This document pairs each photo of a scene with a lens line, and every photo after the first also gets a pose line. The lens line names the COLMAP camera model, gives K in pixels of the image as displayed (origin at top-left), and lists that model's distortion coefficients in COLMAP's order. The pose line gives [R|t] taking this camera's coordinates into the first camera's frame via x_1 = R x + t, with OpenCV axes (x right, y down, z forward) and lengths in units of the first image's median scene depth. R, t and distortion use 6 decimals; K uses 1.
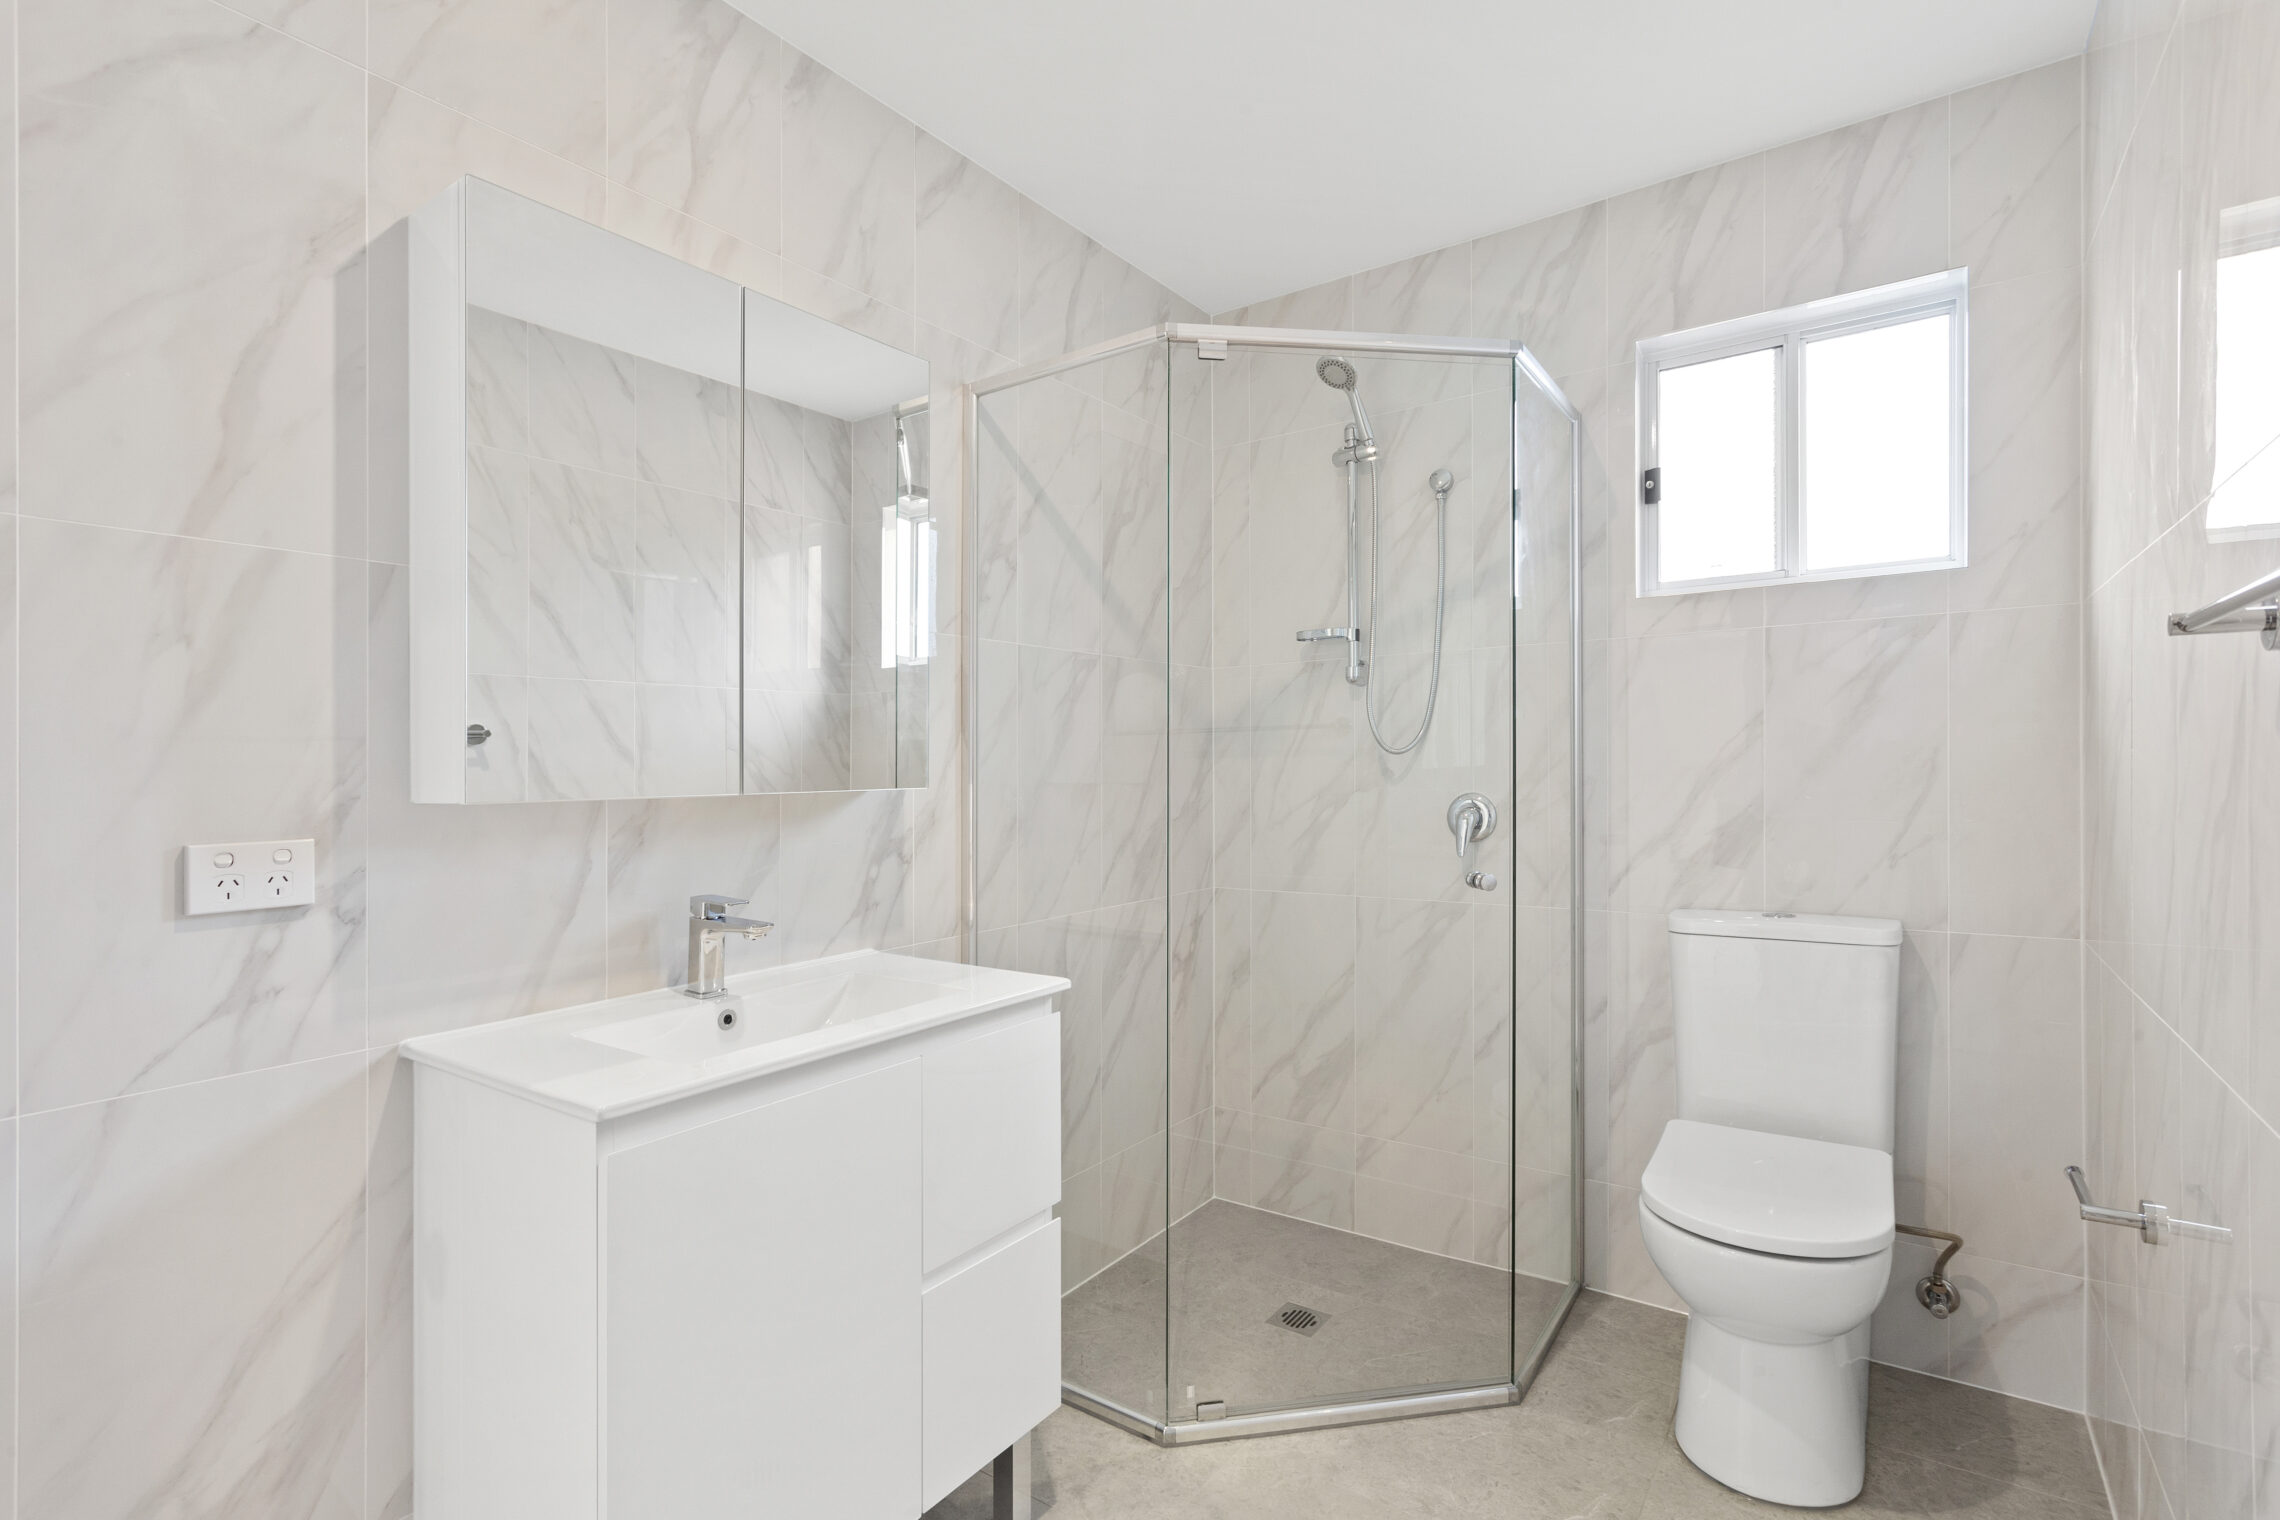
lens RADIAL K [[1100.3, 0, 1132.8], [0, 1100.3, 787.3], [0, 0, 1]] dist [-0.001335, 0.000890]
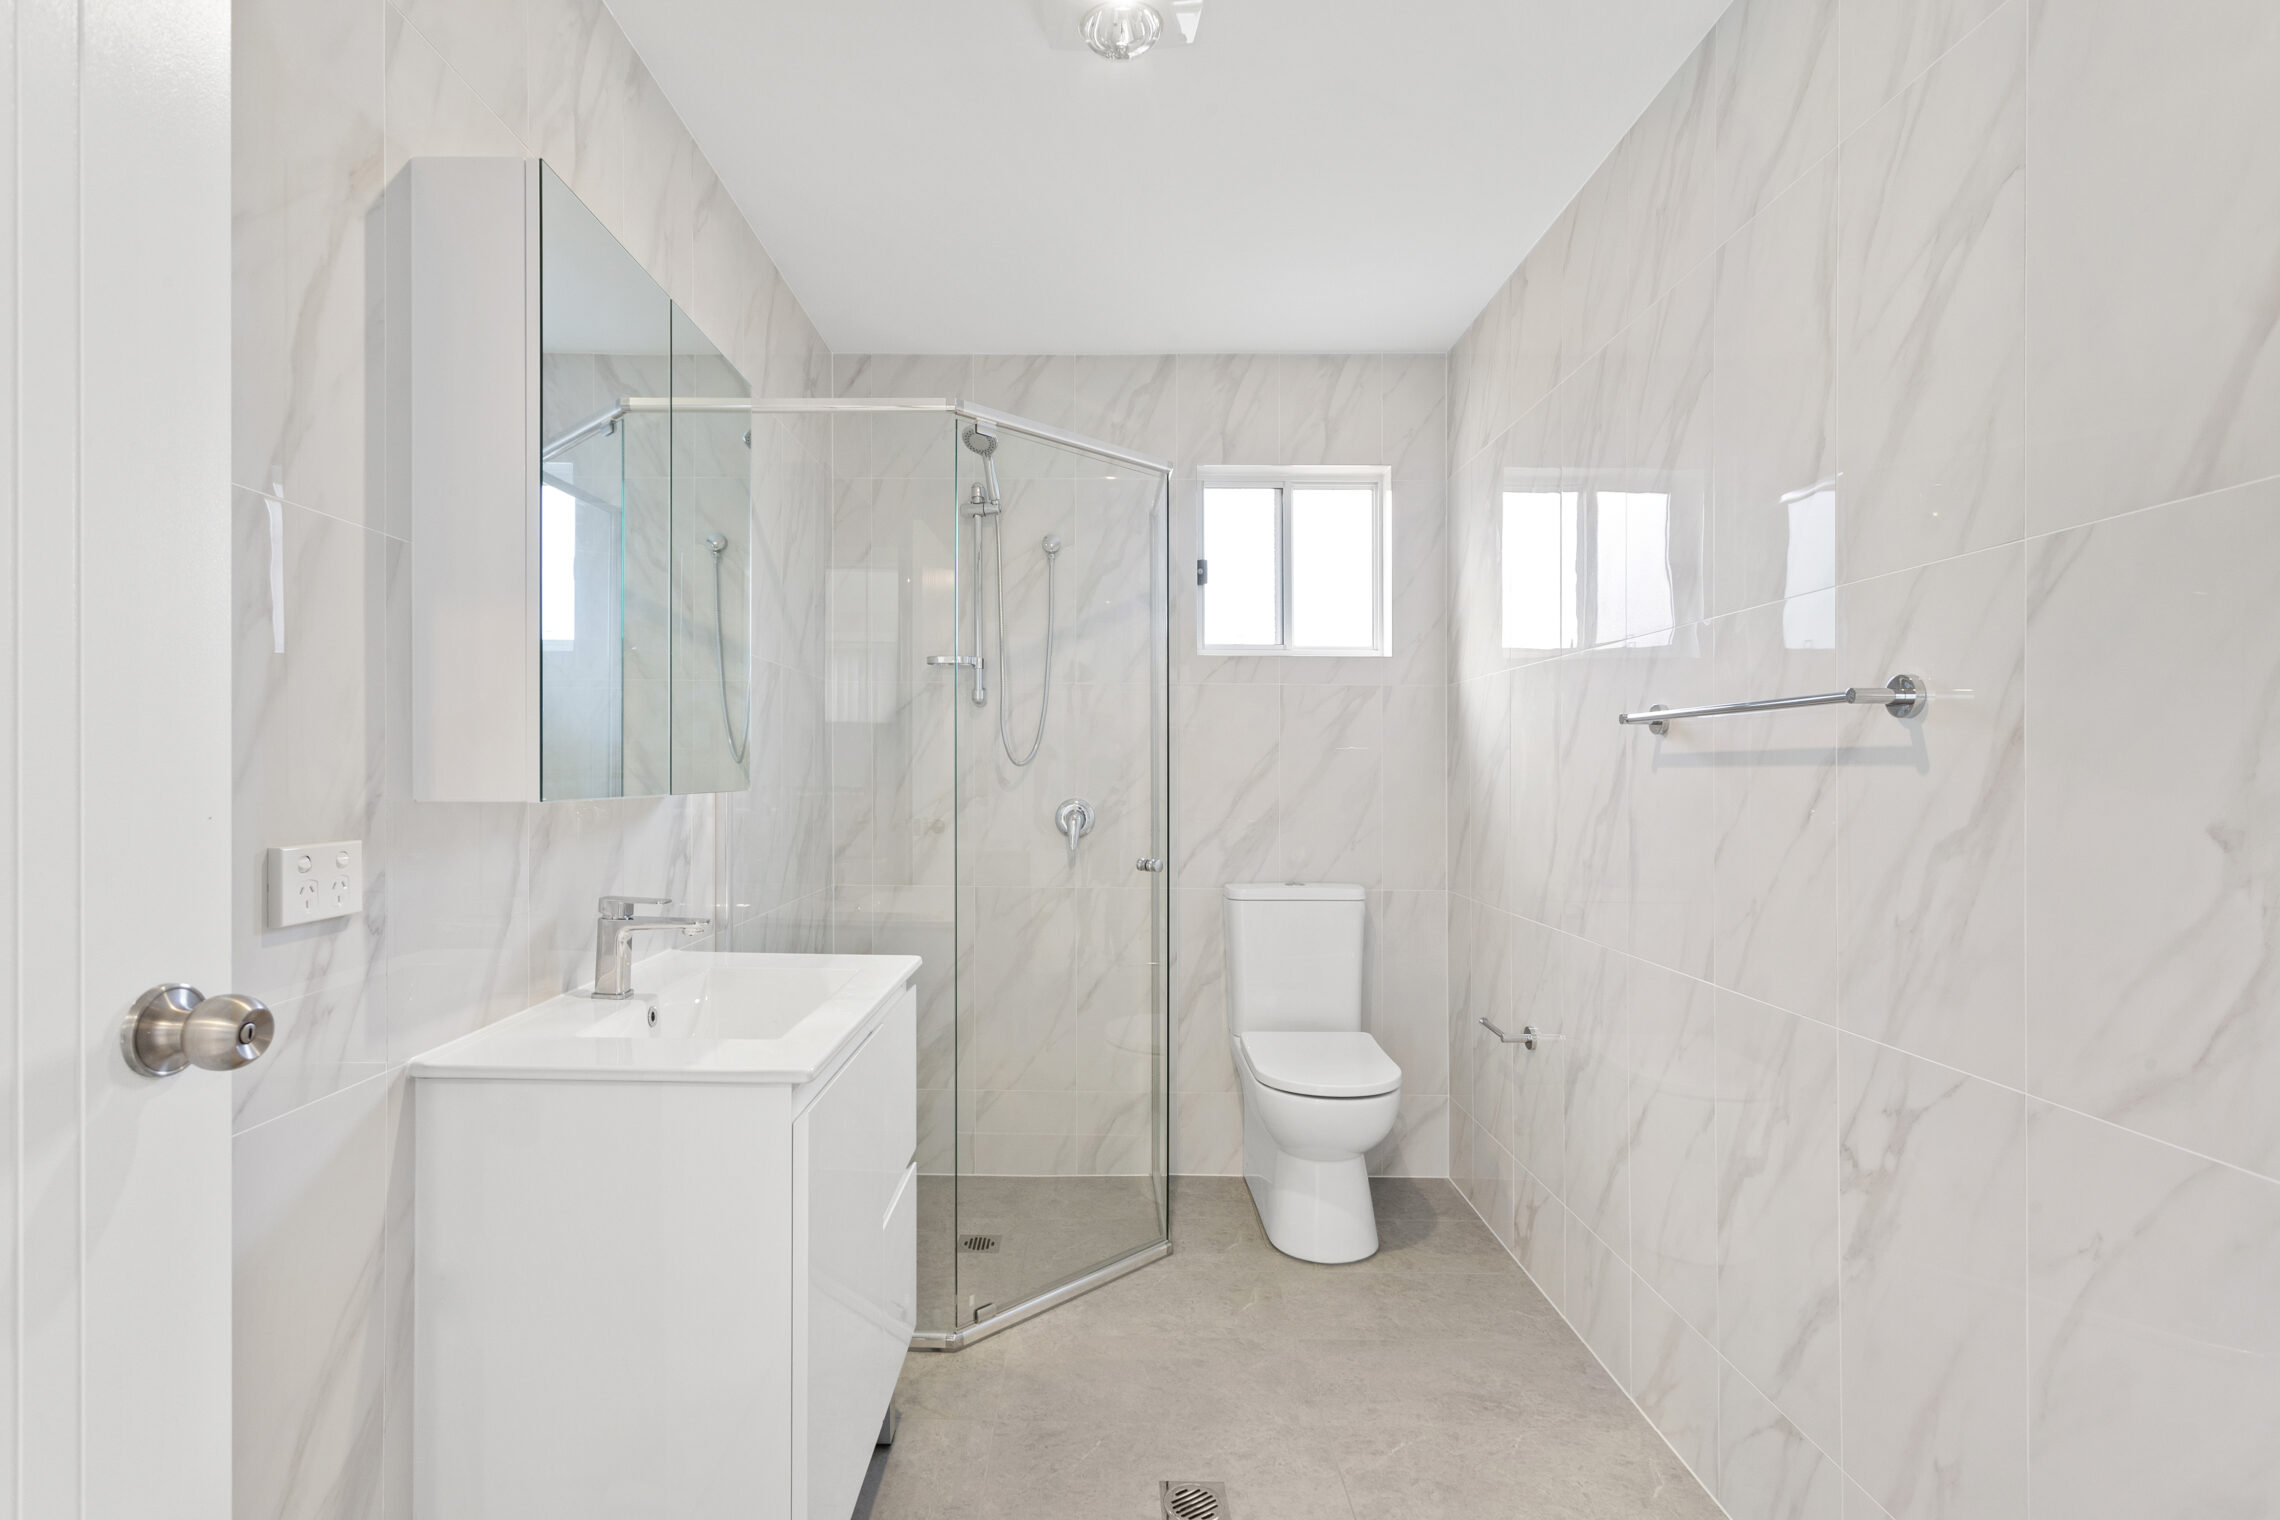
lens RADIAL K [[1100.3, 0, 1132.8], [0, 1100.3, 787.3], [0, 0, 1]] dist [-0.001335, 0.000890]
pose [[0.812797, 0.012512, 0.582413, -0.471721], [-0.008707, 0.999919, -0.009331, 0.004036], [-0.582482, 0.002513, 0.812839, -0.064828]]
